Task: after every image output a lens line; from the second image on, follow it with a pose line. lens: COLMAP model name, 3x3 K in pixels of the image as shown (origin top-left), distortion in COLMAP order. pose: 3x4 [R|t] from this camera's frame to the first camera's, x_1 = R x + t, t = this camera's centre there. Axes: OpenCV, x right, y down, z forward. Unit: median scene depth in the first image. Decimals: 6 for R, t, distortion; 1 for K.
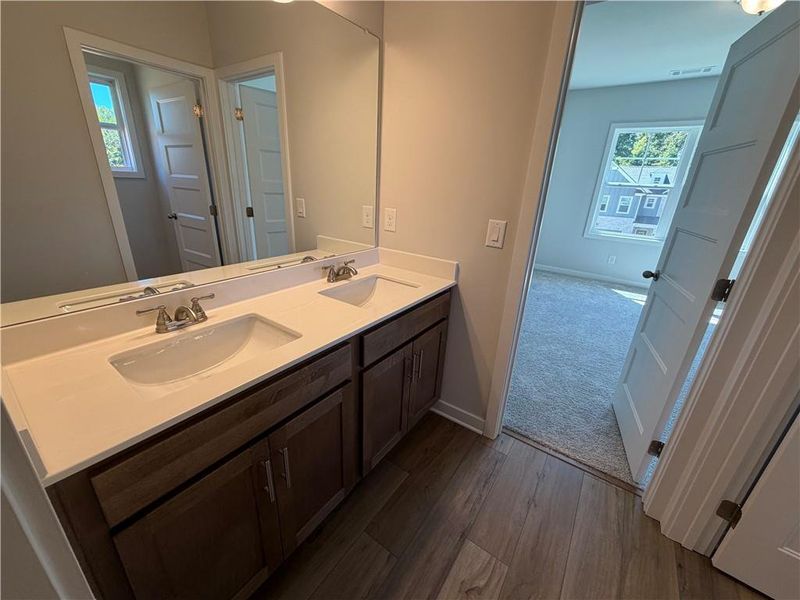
lens RADIAL K [[324.0, 0, 399.2], [0, 324.0, 300.1], [0, 0, 1]] dist [0.009947, 0.000226]
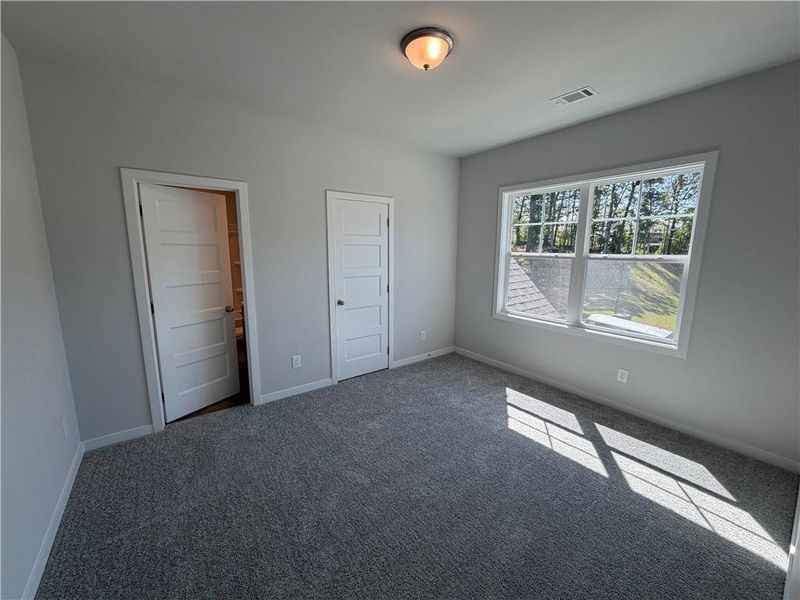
lens RADIAL K [[318.4, 0, 397.6], [0, 318.4, 300.1], [0, 0, 1]] dist [-0.000479, 0.000080]
pose [[0.951112, 0.009766, -0.308691, 0.614508], [-0.070854, 0.979741, -0.187314, -0.074391], [0.300608, 0.200029, 0.932536, 0.192196]]
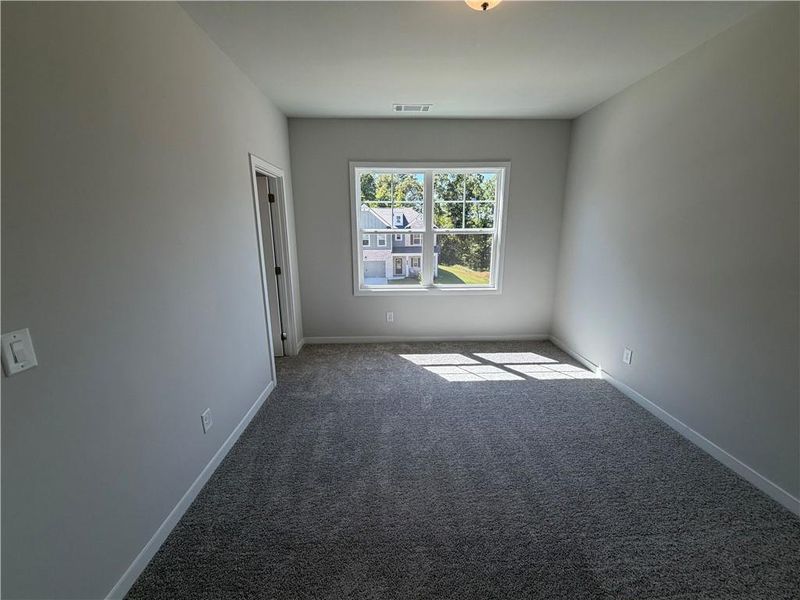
lens RADIAL K [[318.4, 0, 397.6], [0, 318.4, 300.1], [0, 0, 1]] dist [-0.000479, 0.000080]
pose [[0.800742, -0.184389, 0.569924, 0.212668], [0.247355, 0.968319, -0.034250, -0.137012], [-0.545553, 0.168399, 0.820983, 0.313474]]
